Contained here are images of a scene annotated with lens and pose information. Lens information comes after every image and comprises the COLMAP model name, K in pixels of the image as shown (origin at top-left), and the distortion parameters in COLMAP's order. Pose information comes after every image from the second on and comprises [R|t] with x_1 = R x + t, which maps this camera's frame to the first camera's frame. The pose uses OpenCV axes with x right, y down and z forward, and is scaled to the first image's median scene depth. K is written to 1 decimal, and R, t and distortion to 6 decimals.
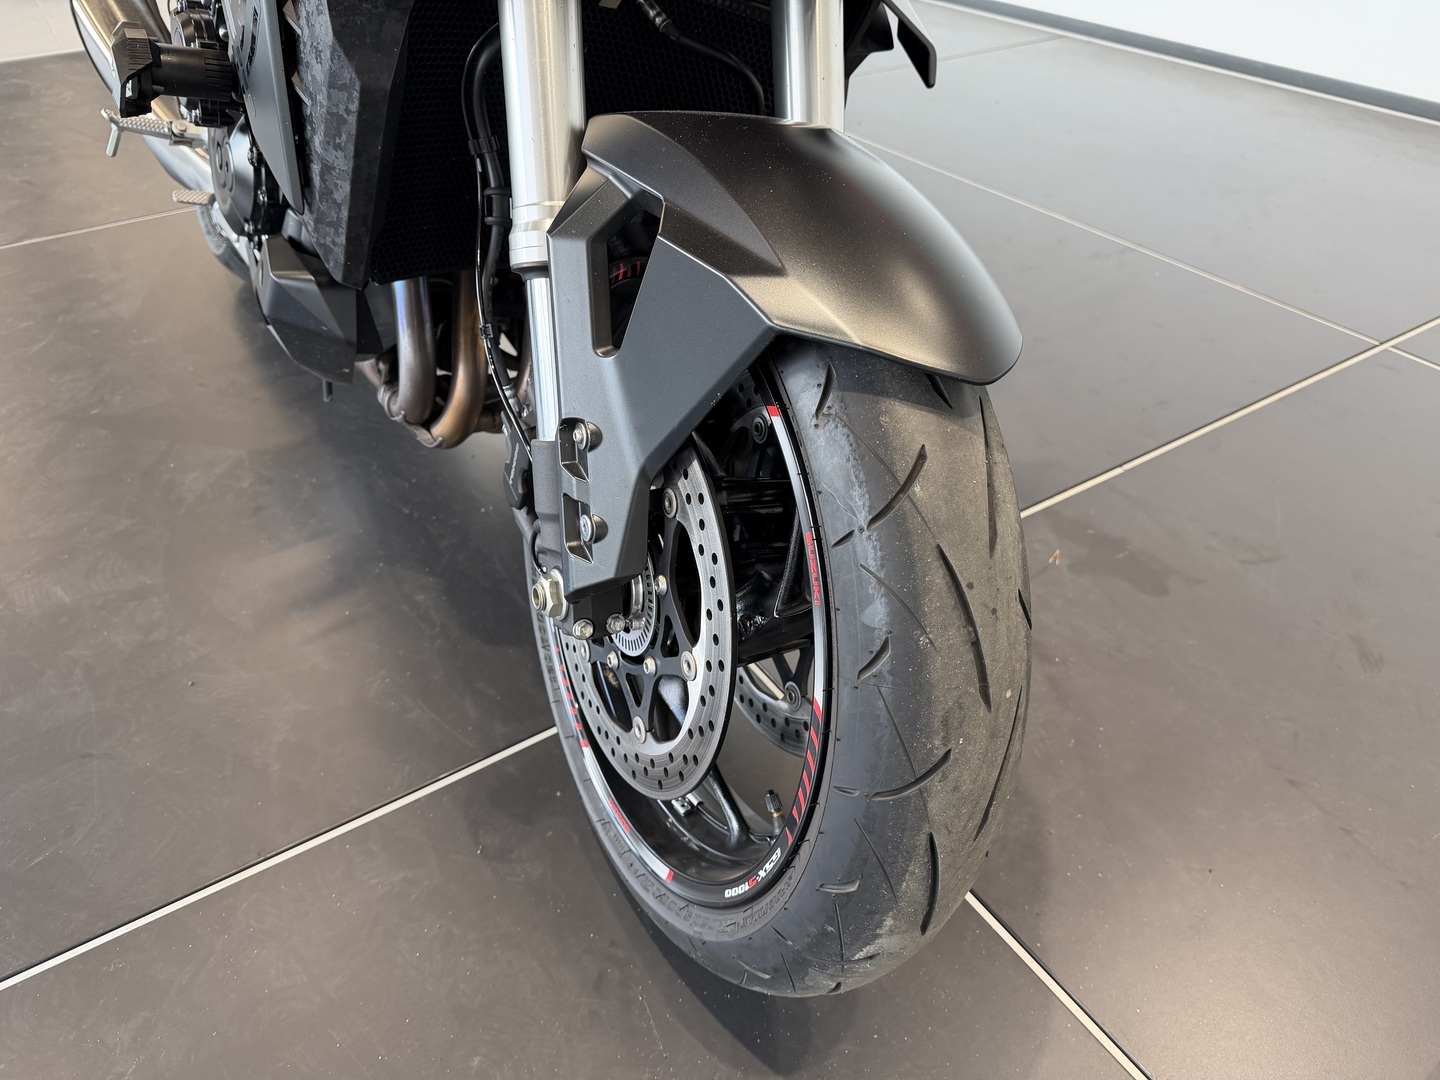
lens RADIAL K [[998.3, 0, 720.0], [0, 998.3, 540.0], [0, 0, 1]] dist [0.252310, -0.433120]
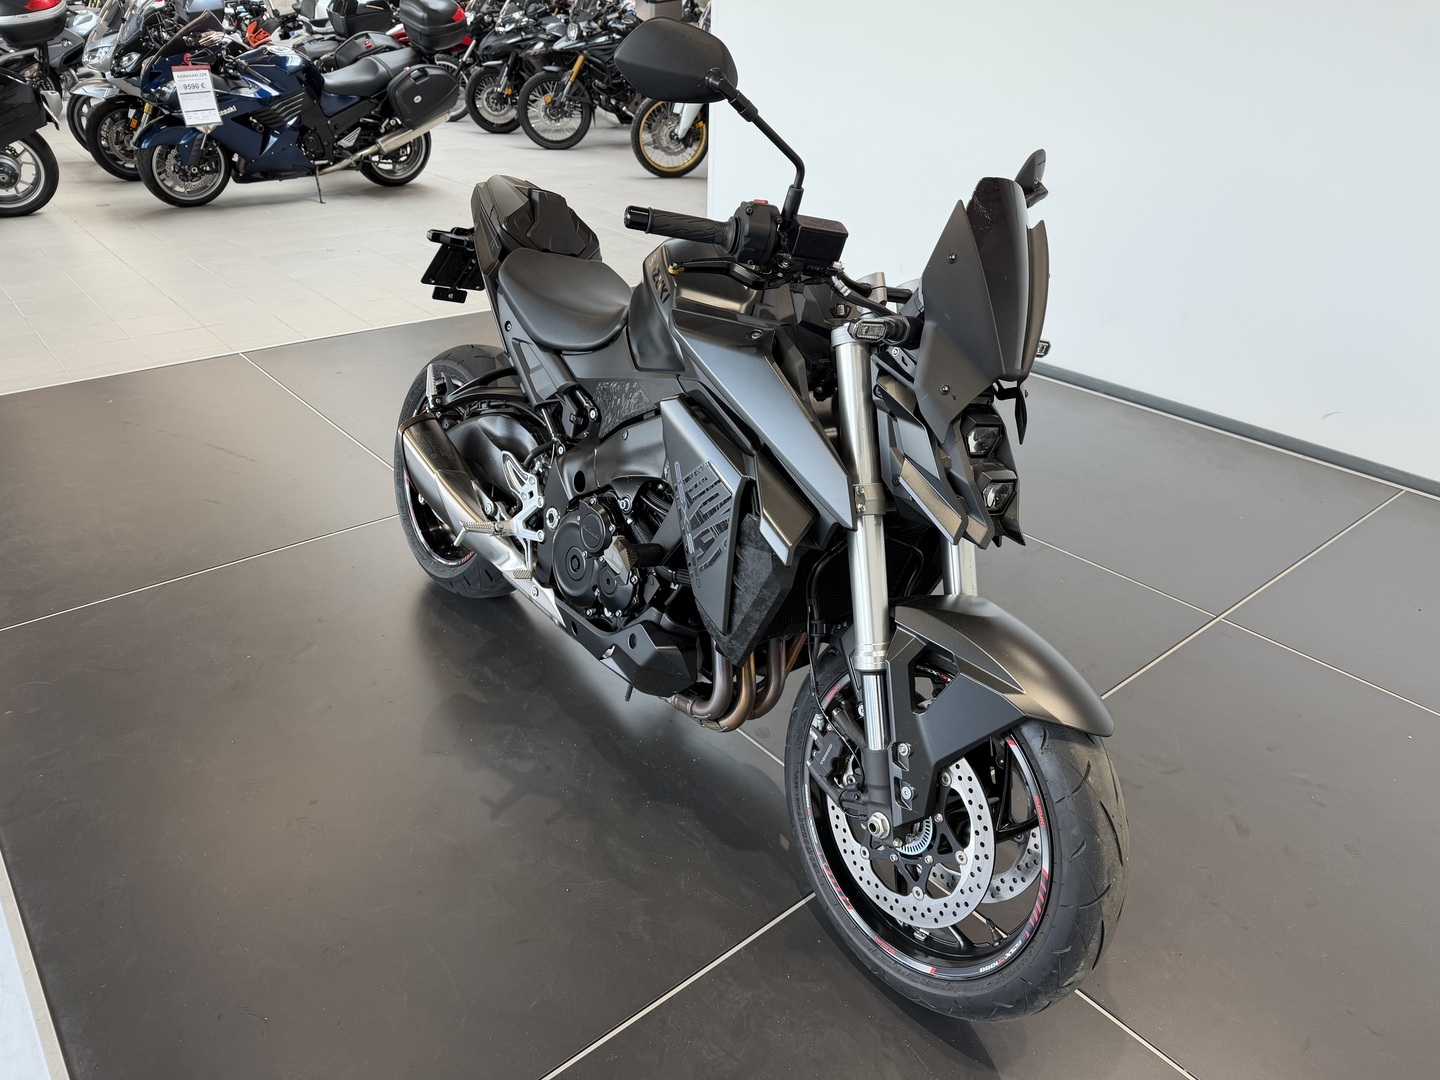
lens RADIAL K [[1014.5, 0, 713.1], [0, 1014.5, 546.4], [0, 0, 1]] dist [0.112829, -0.176895]
pose [[0.986180, -0.030695, 0.162807, -0.902004], [0.057302, 0.985233, -0.161347, -0.207170], [-0.155450, 0.168446, 0.973376, -1.168381]]
